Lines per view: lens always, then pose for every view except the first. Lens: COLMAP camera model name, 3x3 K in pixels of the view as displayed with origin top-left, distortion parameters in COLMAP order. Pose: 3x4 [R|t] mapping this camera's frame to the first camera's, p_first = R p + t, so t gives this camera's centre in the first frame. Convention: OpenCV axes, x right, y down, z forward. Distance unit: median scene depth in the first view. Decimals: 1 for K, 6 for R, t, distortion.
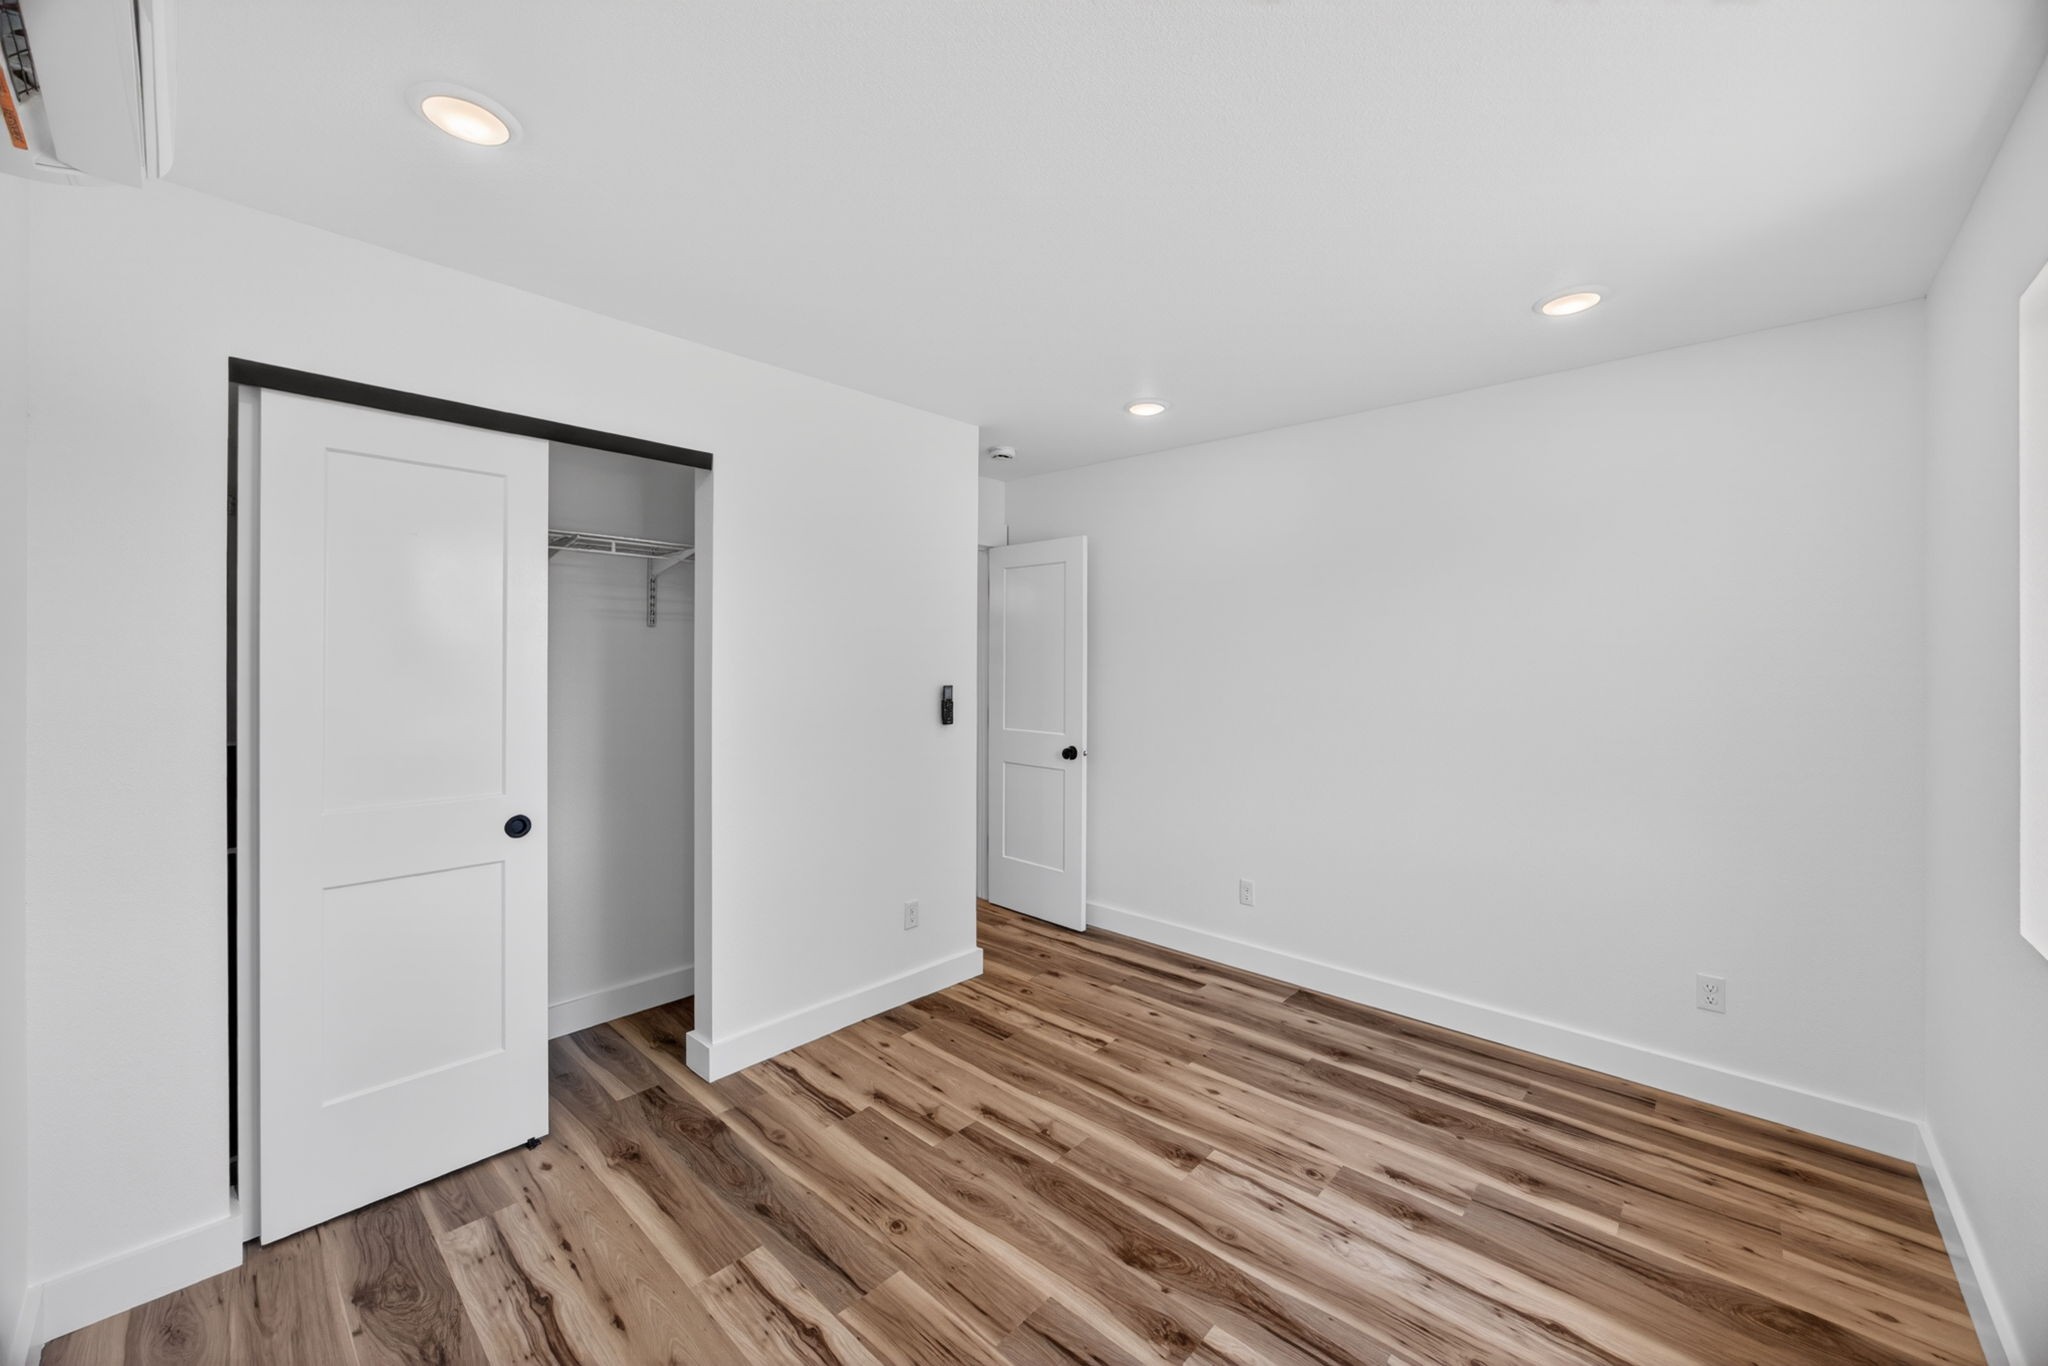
lens RADIAL K [[794.6, 0, 1030.1], [0, 794.6, 664.1], [0, 0, 1]] dist [-0.029789, 0.010803]
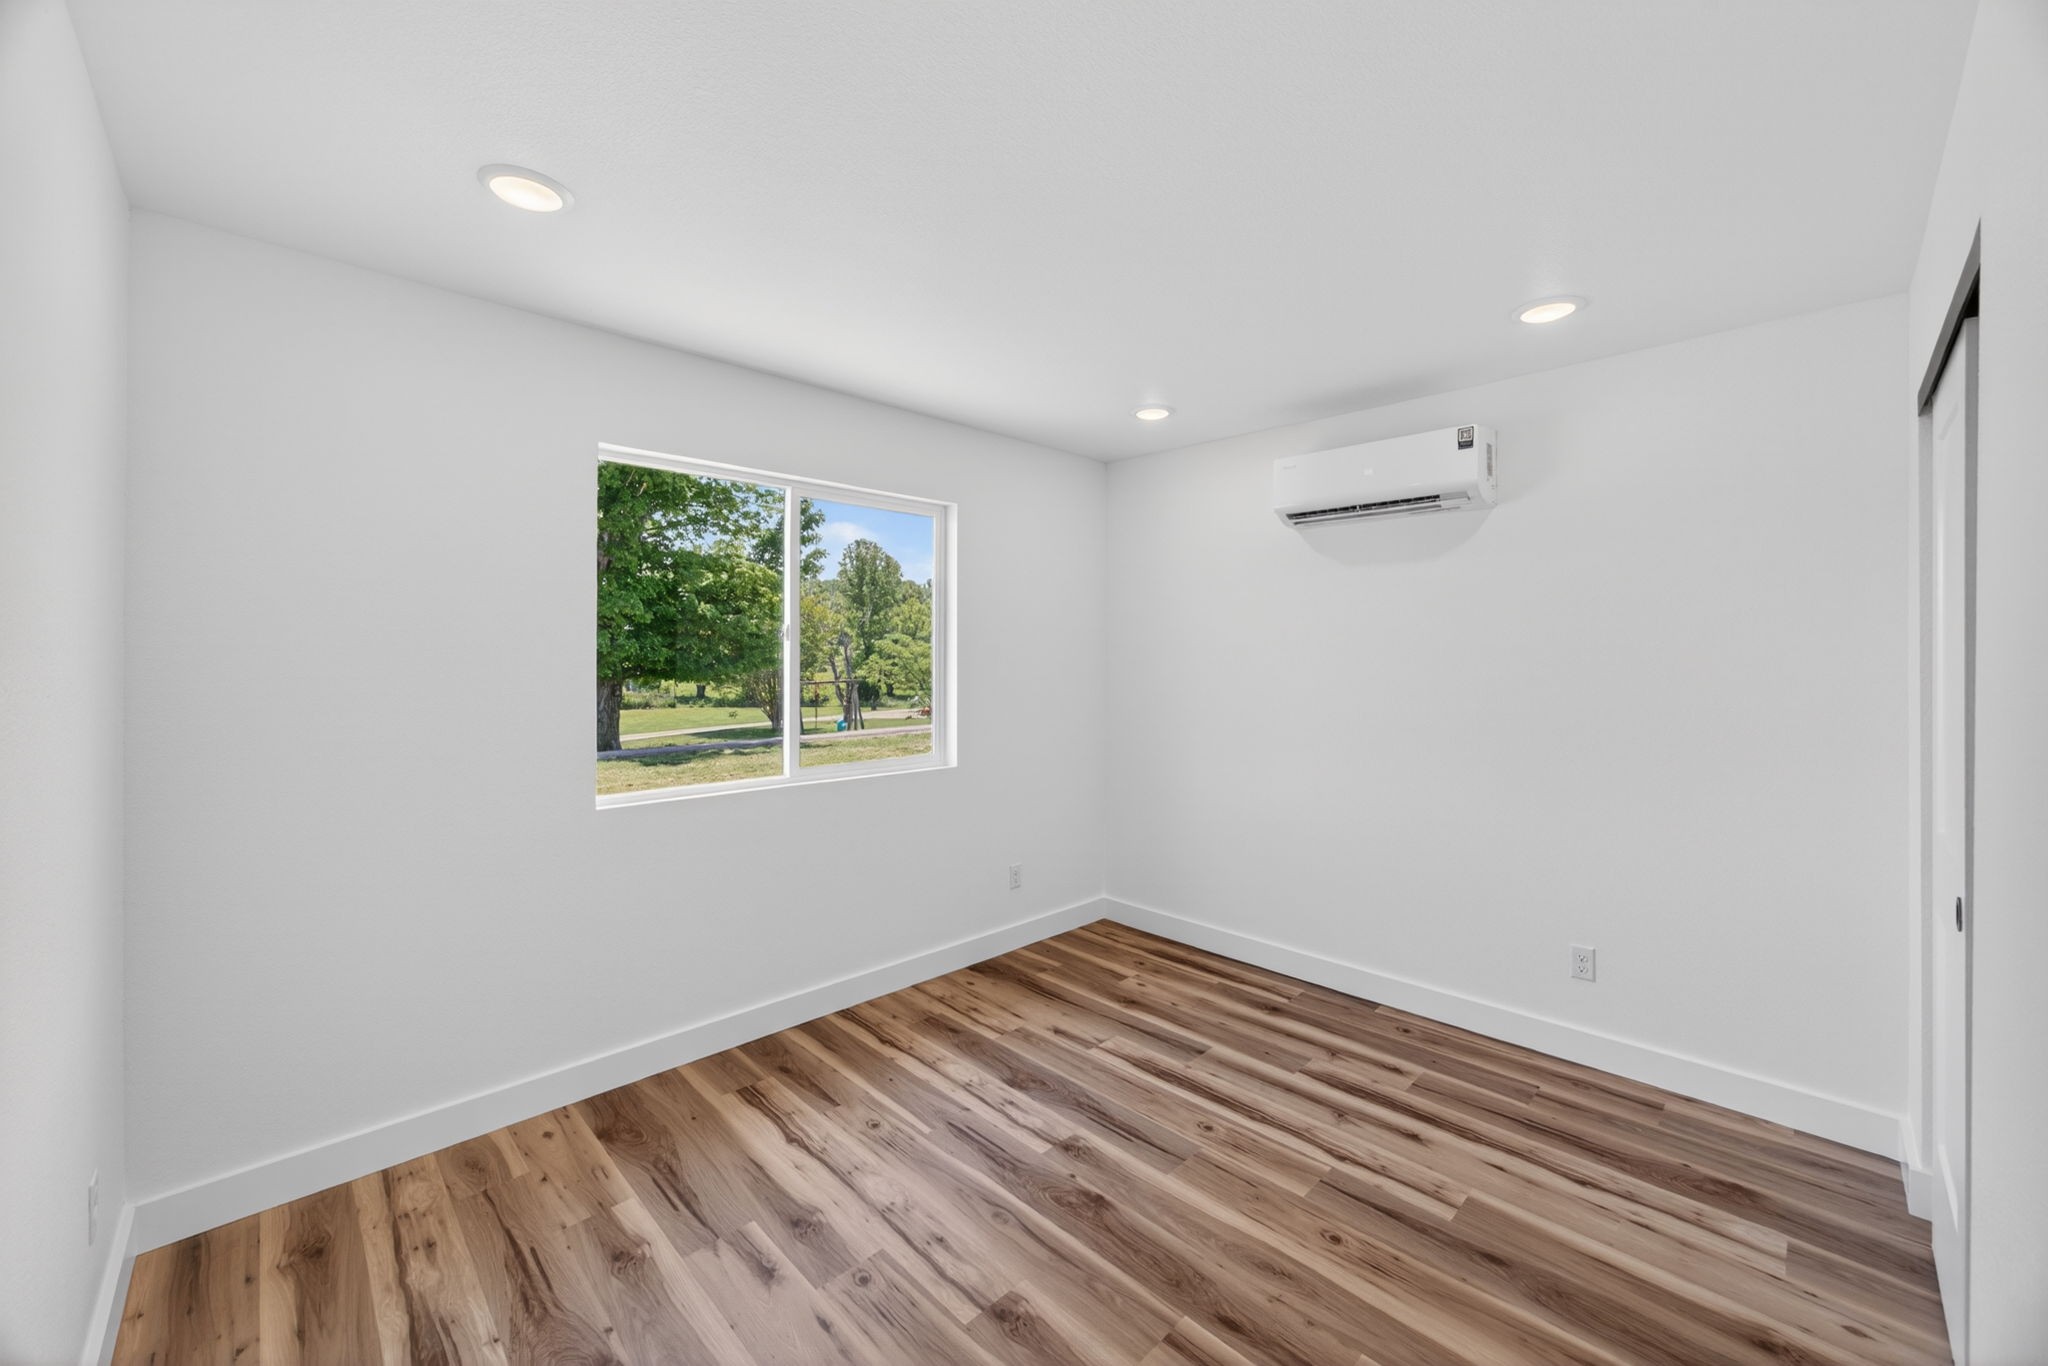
lens RADIAL K [[794.6, 0, 1030.1], [0, 794.6, 664.1], [0, 0, 1]] dist [-0.029789, 0.010803]
pose [[-0.998673, -0.007124, 0.051010, 0.162752], [-0.006409, 0.999879, 0.014157, -0.009682], [-0.051104, 0.013811, -0.998598, 1.977819]]
